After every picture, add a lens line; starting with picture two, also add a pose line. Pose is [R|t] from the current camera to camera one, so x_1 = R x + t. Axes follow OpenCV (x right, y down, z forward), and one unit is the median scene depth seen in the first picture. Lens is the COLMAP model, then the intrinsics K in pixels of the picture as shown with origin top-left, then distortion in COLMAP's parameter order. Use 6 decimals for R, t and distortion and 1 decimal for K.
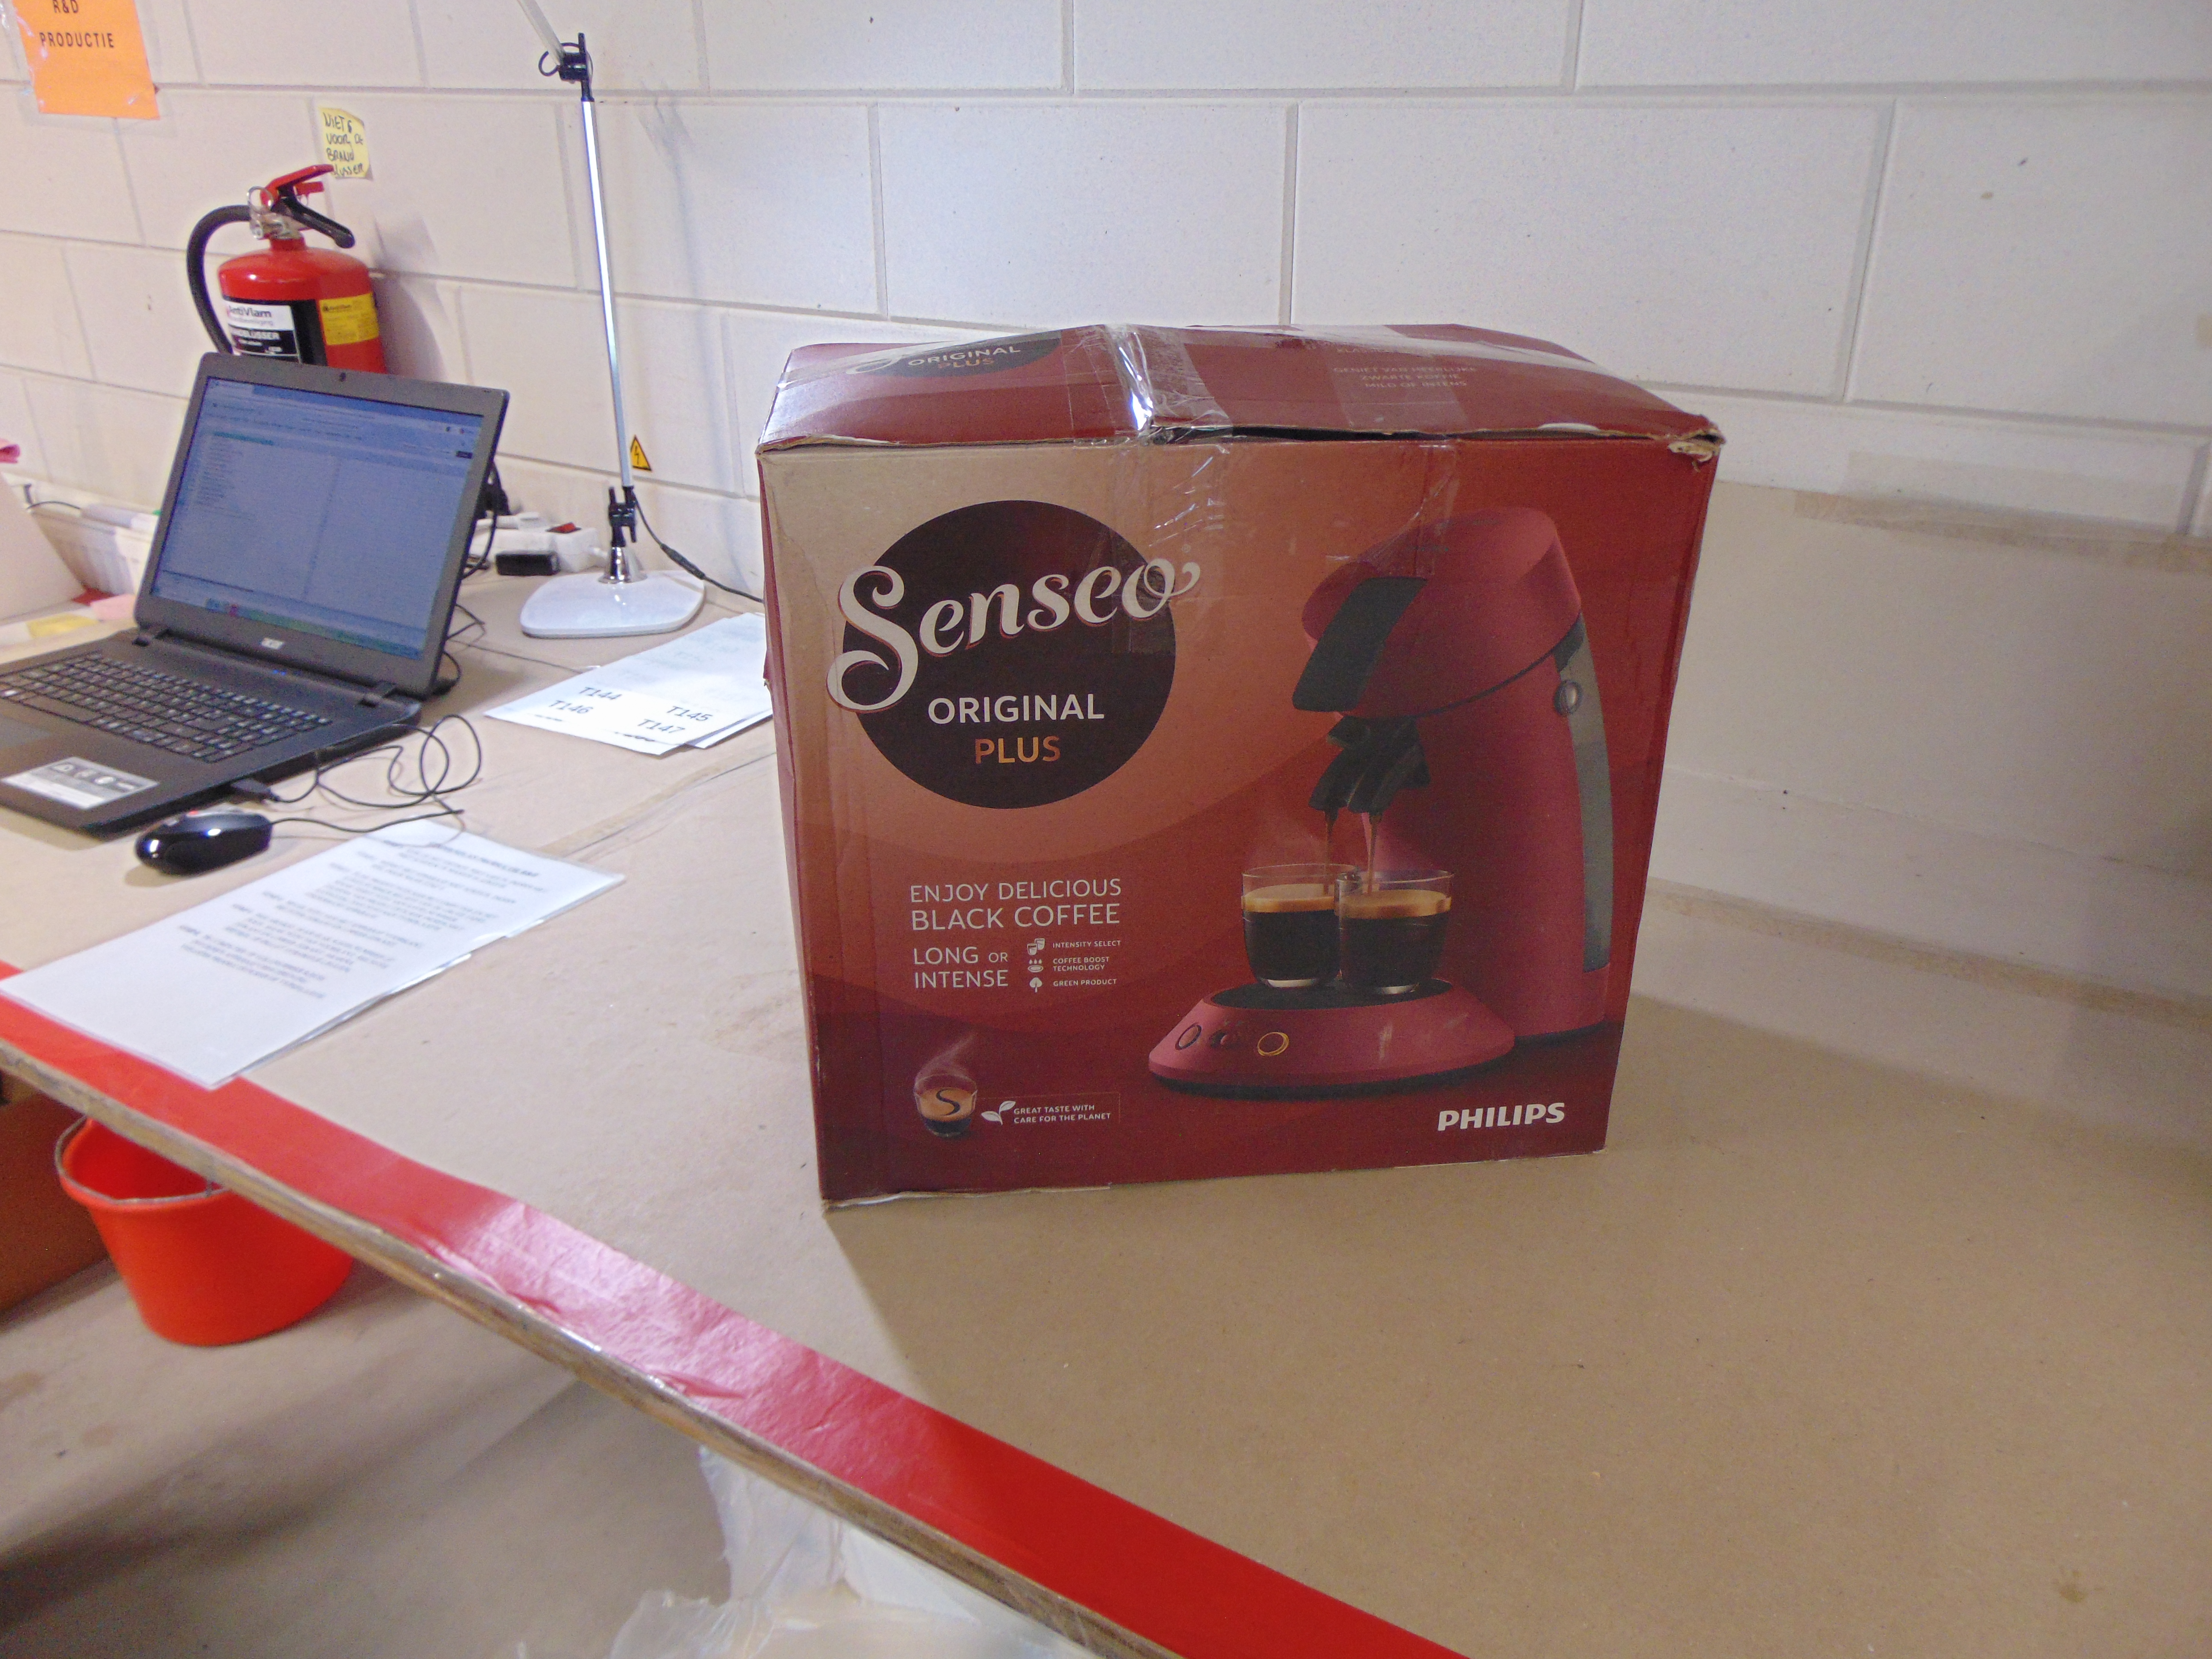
lens RADIAL K [[1660.7, 0, 1096.8], [0, 1660.7, 819.7], [0, 0, 1]] dist [-0.001246, 0.011365]
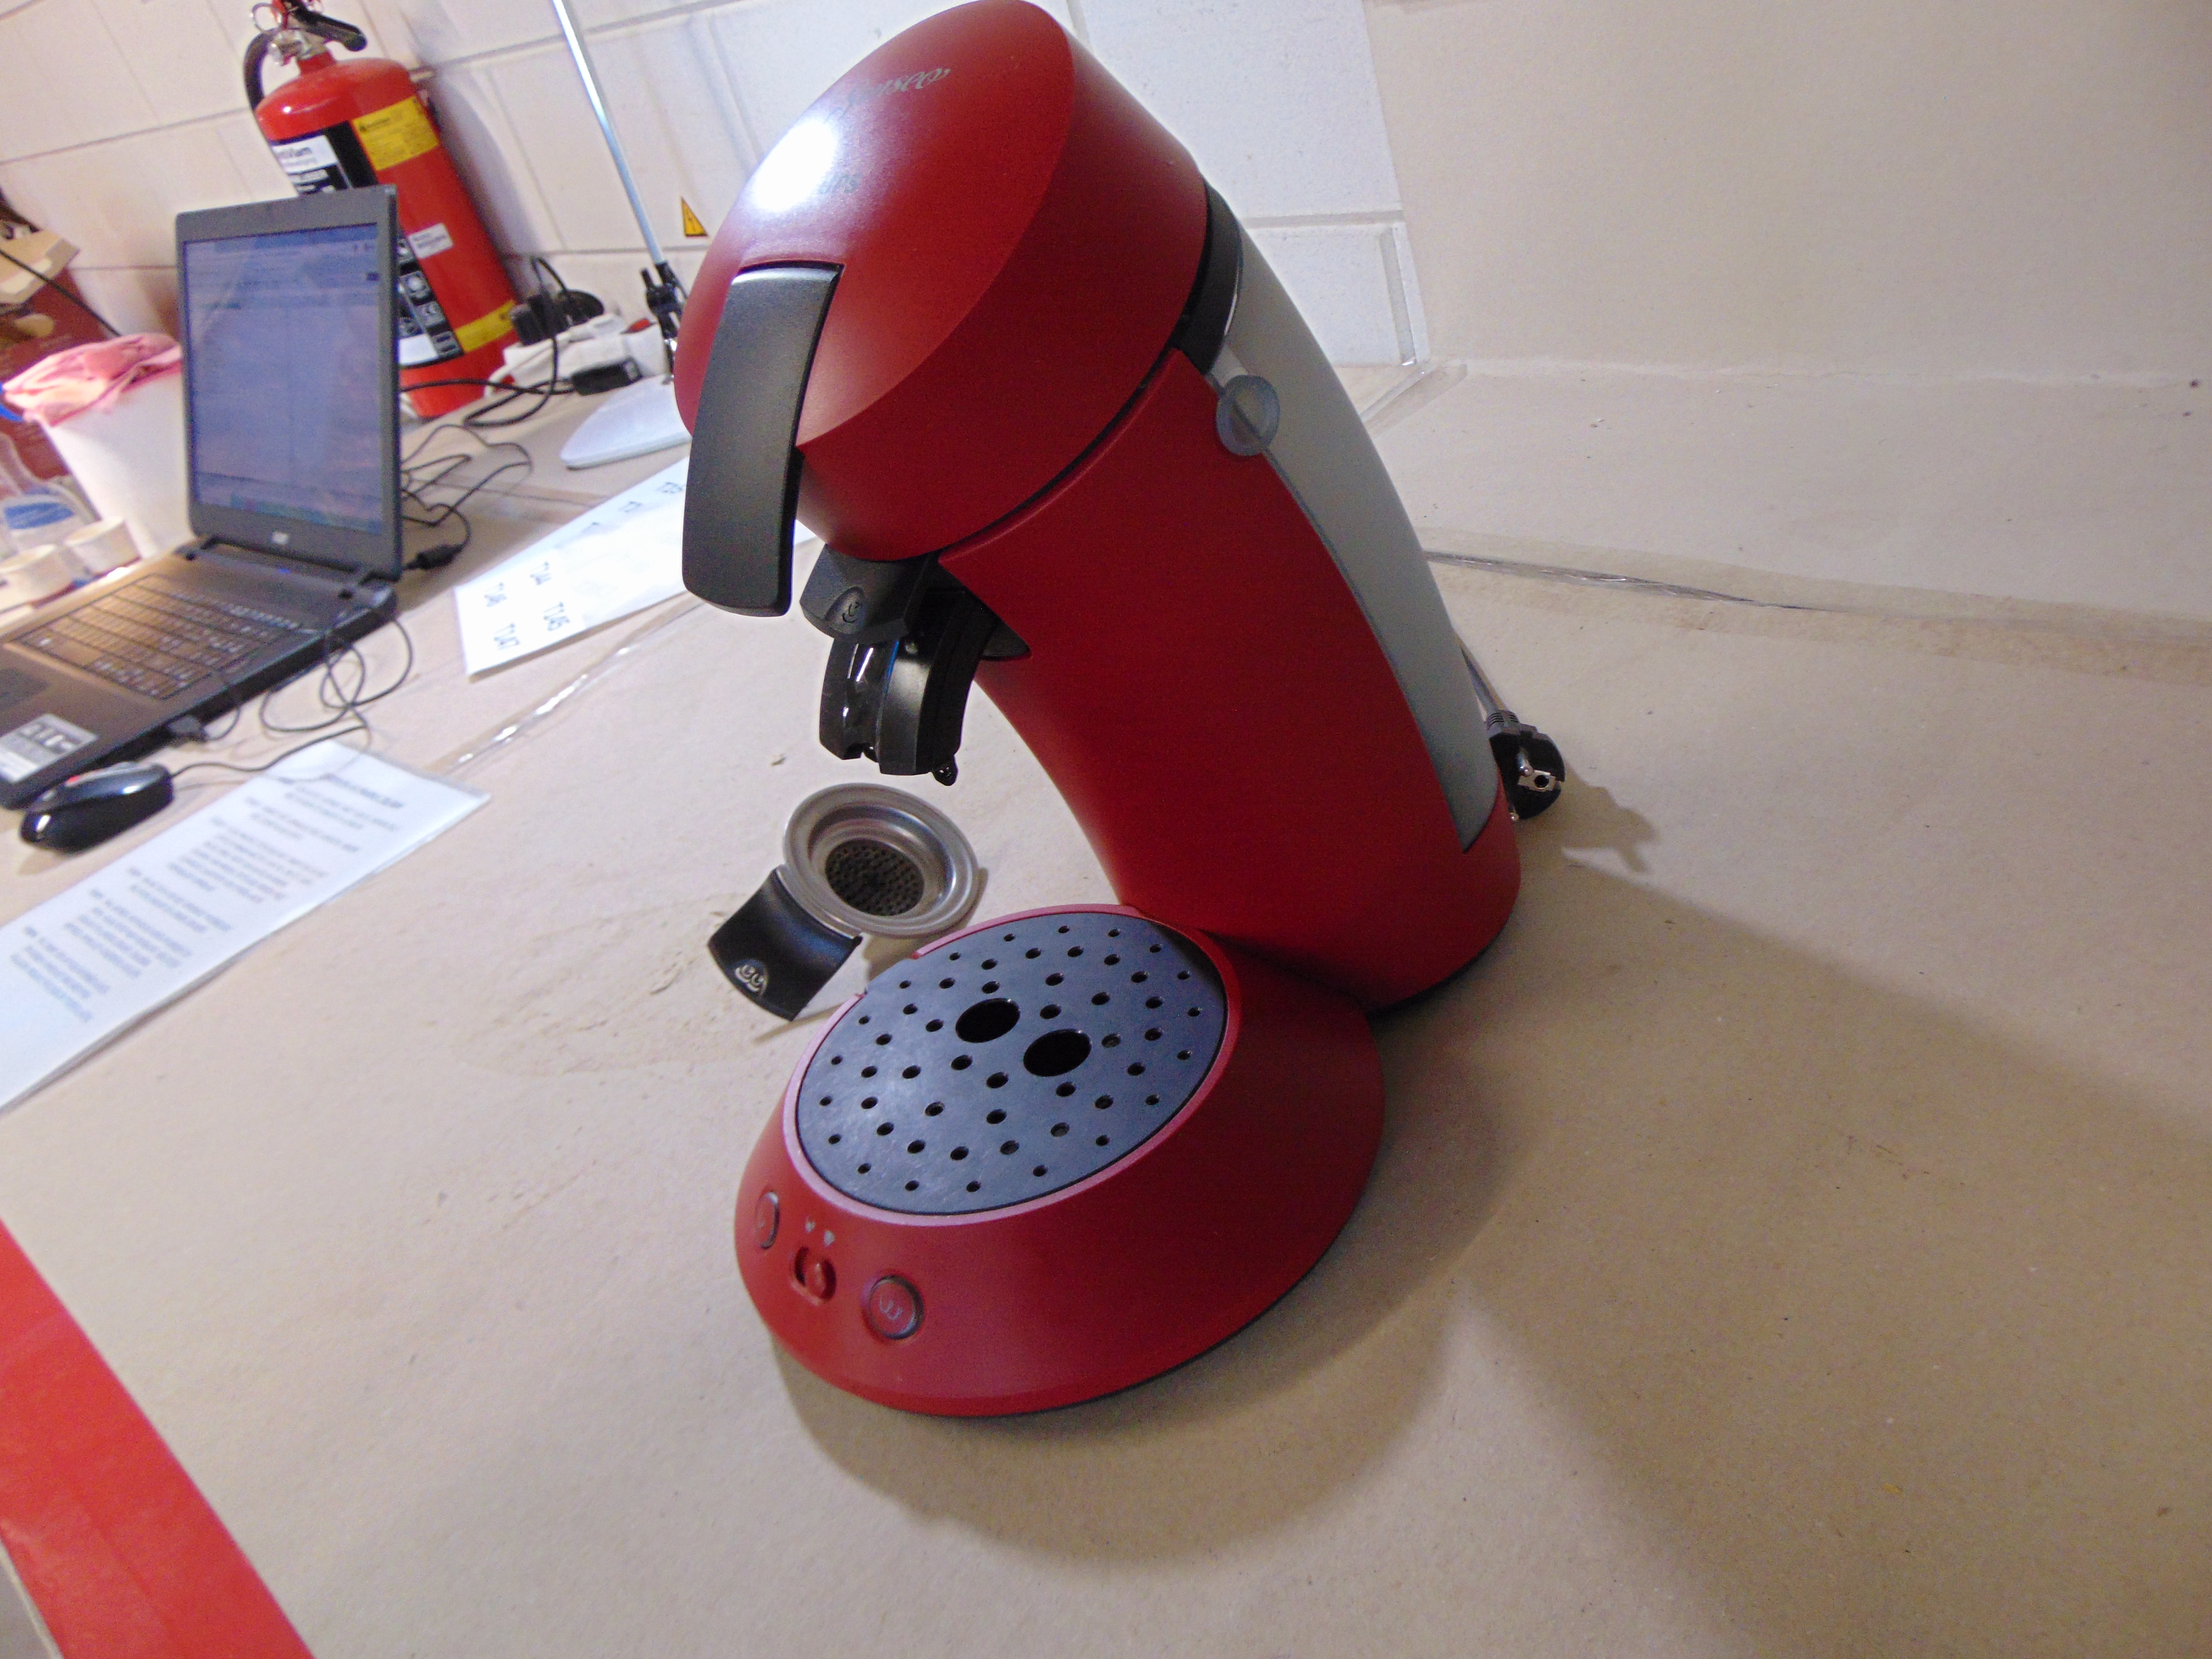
lens RADIAL K [[1660.7, 0, 1106.7], [0, 1660.7, 834.9], [0, 0, 1]] dist [-0.001246, 0.011365]
pose [[0.948107, -0.117818, -0.295316, 0.213073], [0.169760, 0.972922, 0.156858, -0.020152], [0.268838, -0.198851, 0.942435, 0.318252]]
